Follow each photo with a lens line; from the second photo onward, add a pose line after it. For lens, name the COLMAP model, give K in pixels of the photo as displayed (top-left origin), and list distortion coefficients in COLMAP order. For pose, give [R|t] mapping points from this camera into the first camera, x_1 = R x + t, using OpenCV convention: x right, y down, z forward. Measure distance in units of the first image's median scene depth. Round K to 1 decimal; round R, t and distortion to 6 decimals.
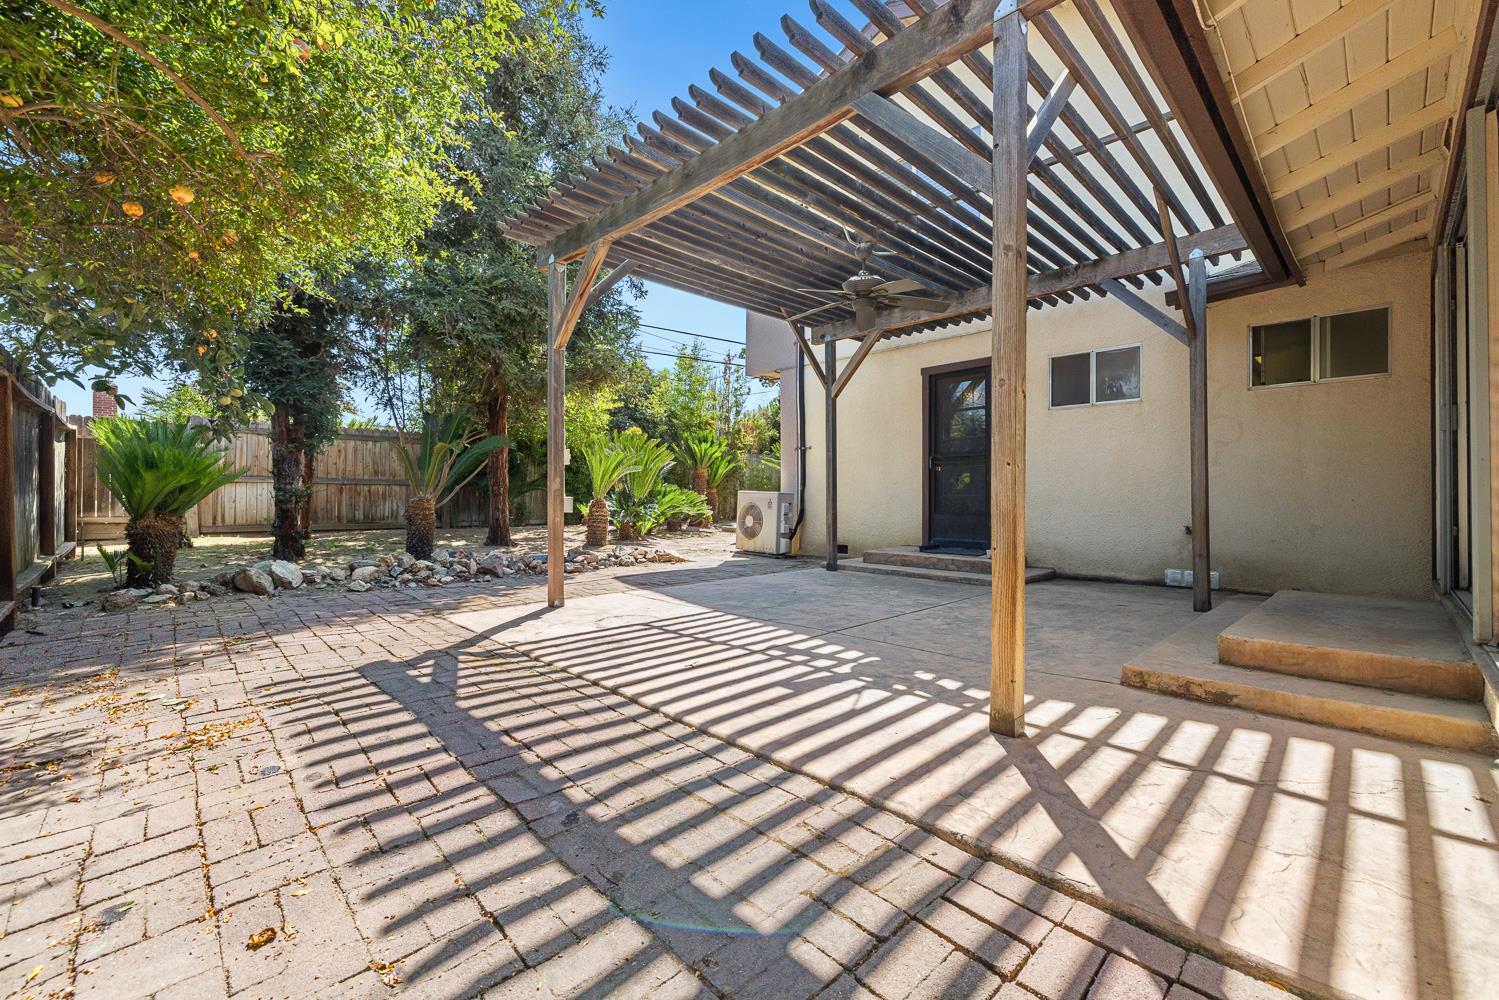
lens RADIAL K [[624.1, 0, 745.8], [0, 624.1, 498.7], [0, 0, 1]] dist [0.000697, 0.000302]
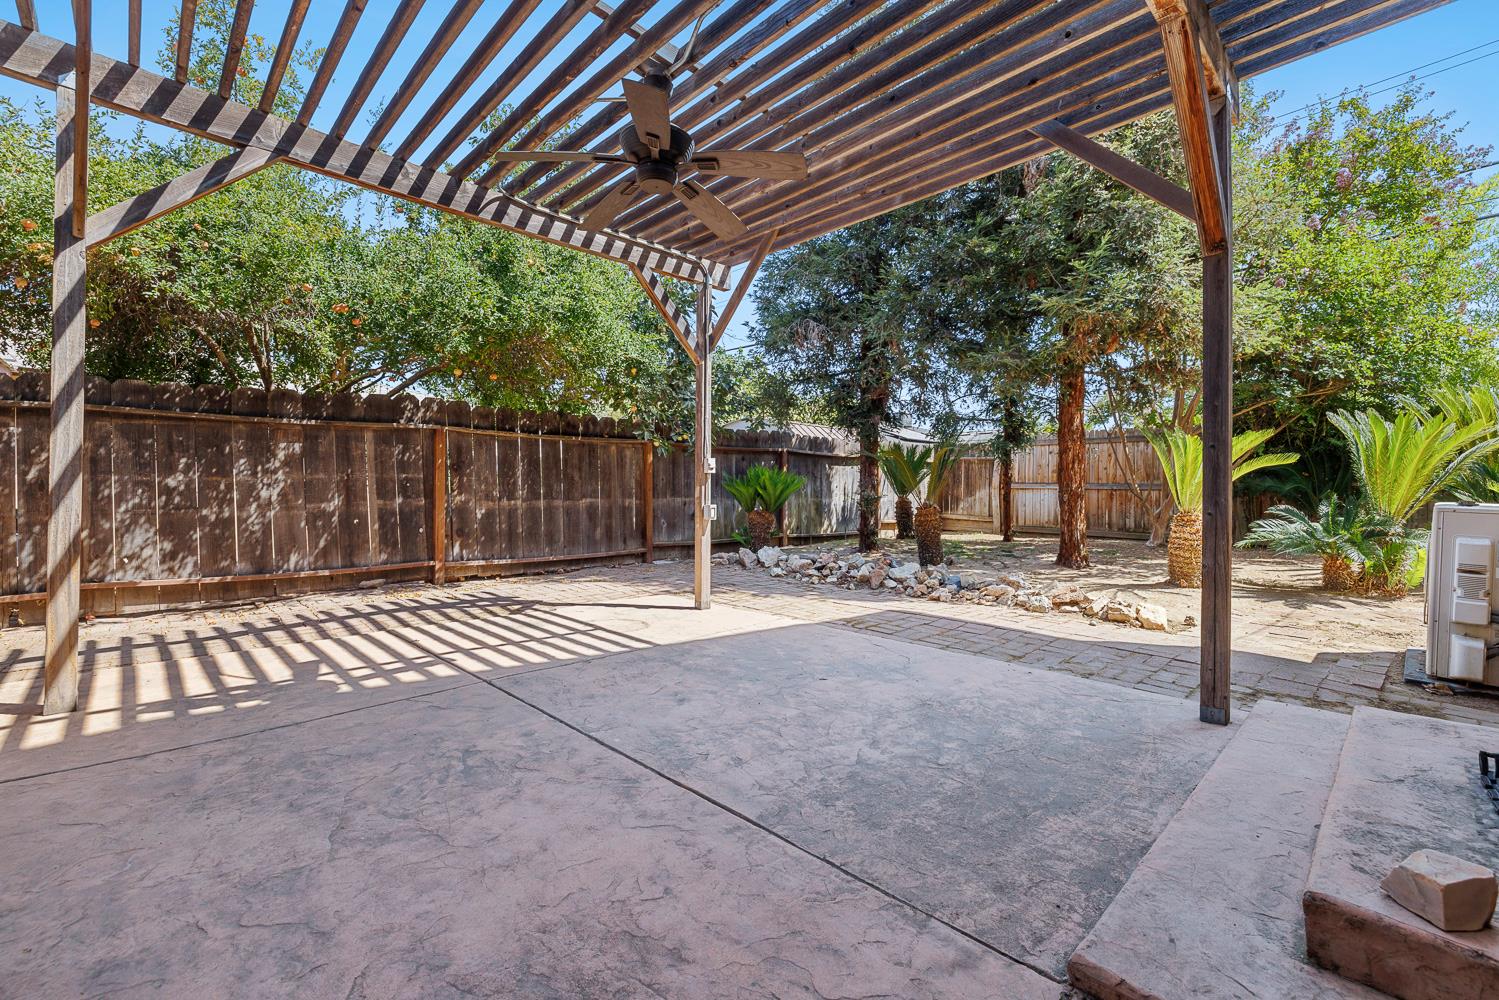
lens RADIAL K [[624.1, 0, 745.8], [0, 624.1, 498.7], [0, 0, 1]] dist [0.000697, 0.000302]
pose [[0.002583, 0.007421, -0.999969, 1.164656], [-0.014746, 0.999864, 0.007382, -0.032010], [0.999888, 0.014727, 0.002692, 1.670681]]
